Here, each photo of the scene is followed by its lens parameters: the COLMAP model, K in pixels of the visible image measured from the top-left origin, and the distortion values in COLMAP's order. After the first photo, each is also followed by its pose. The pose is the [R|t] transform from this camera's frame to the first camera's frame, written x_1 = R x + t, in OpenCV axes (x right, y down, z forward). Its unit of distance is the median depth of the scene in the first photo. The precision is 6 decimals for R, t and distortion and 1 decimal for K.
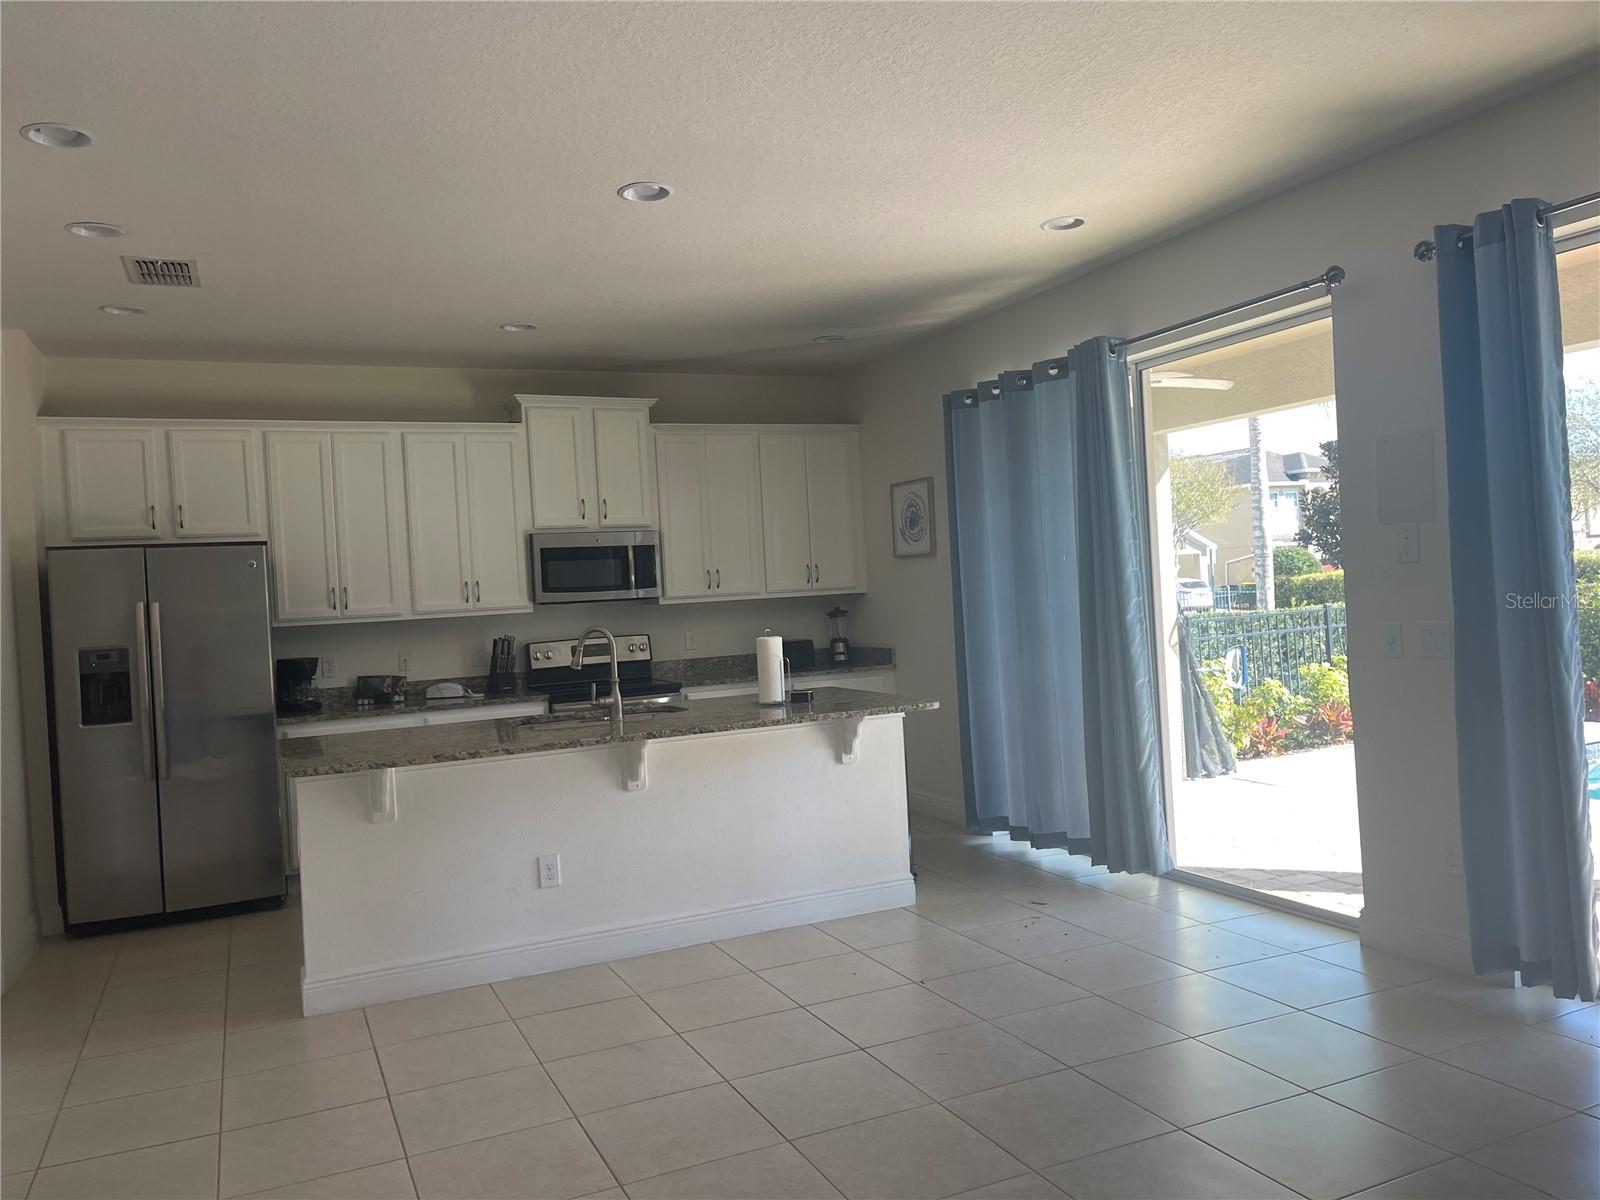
lens RADIAL K [[1194.9, 0, 793.5], [0, 1194.9, 601.7], [0, 0, 1]] dist [0.073478, -0.102506]
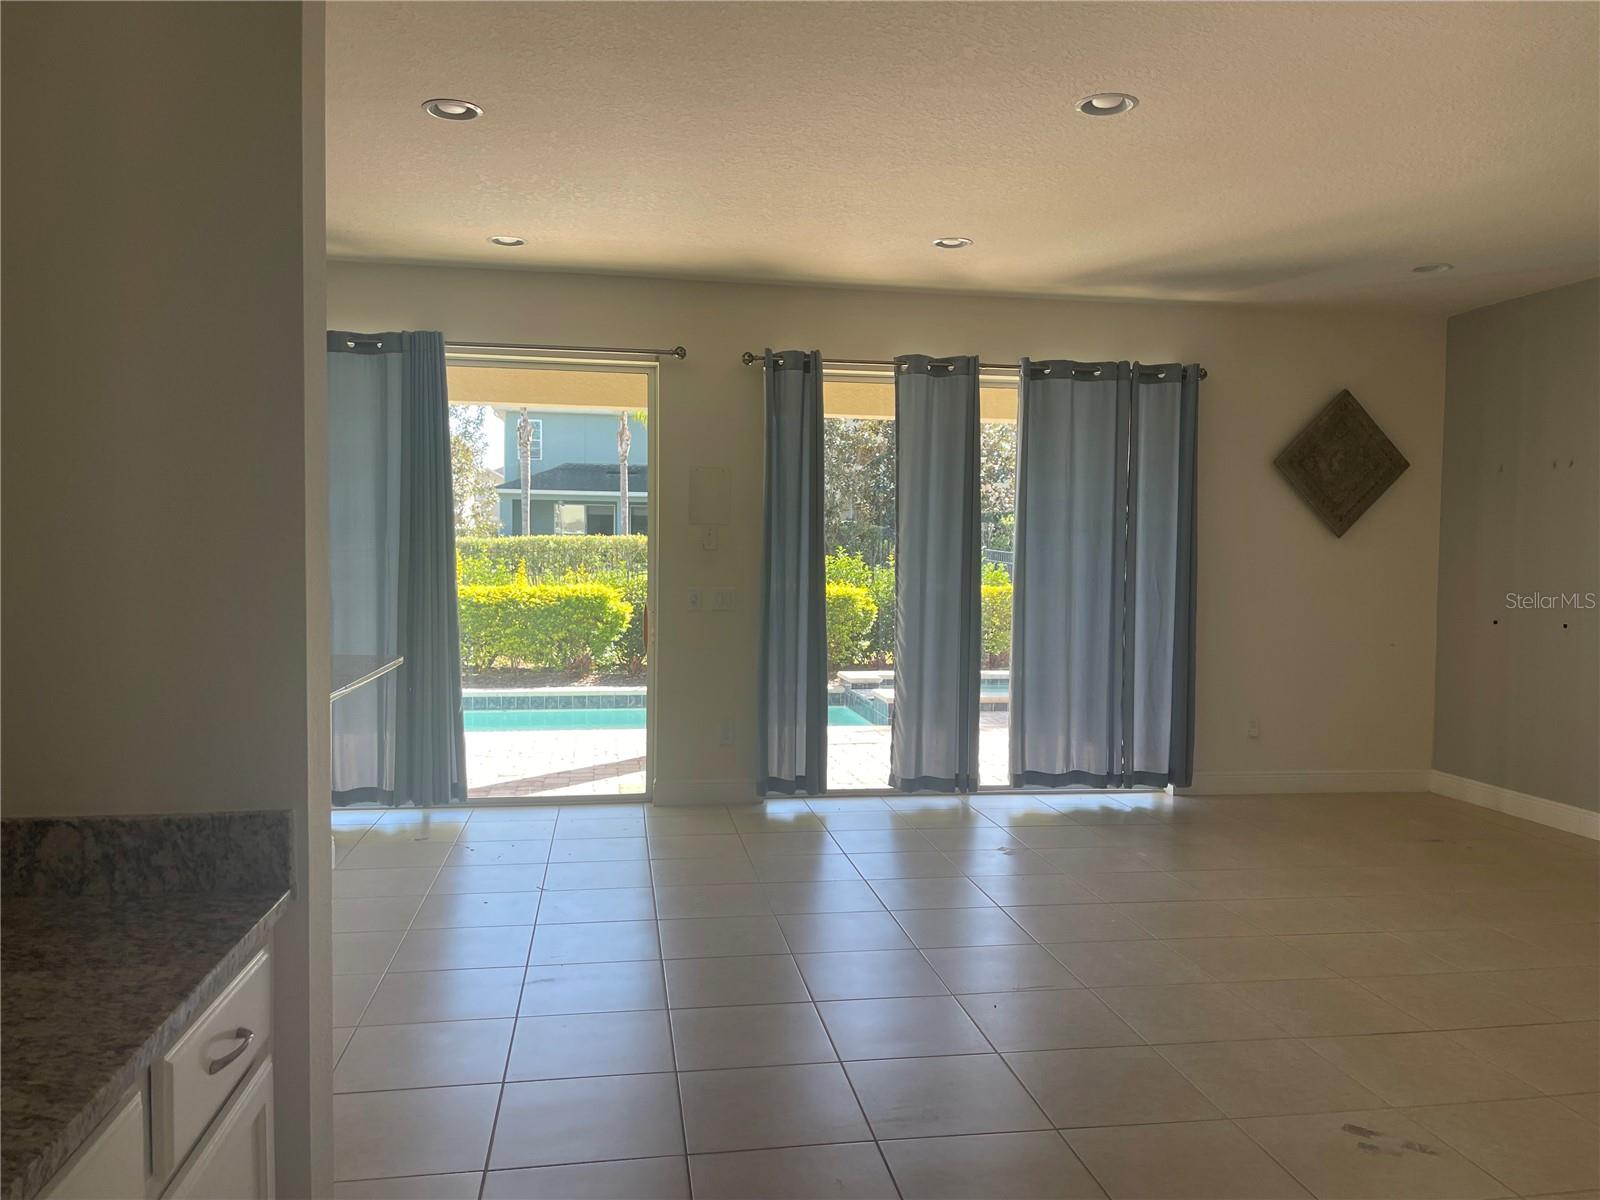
lens RADIAL K [[1194.9, 0, 793.5], [0, 1194.9, 601.7], [0, 0, 1]] dist [0.073478, -0.102506]
pose [[0.248789, 0.013206, 0.968468, -0.913424], [-0.017529, 0.999805, -0.009130, 0.043932], [-0.968399, -0.014704, 0.248972, 0.485762]]
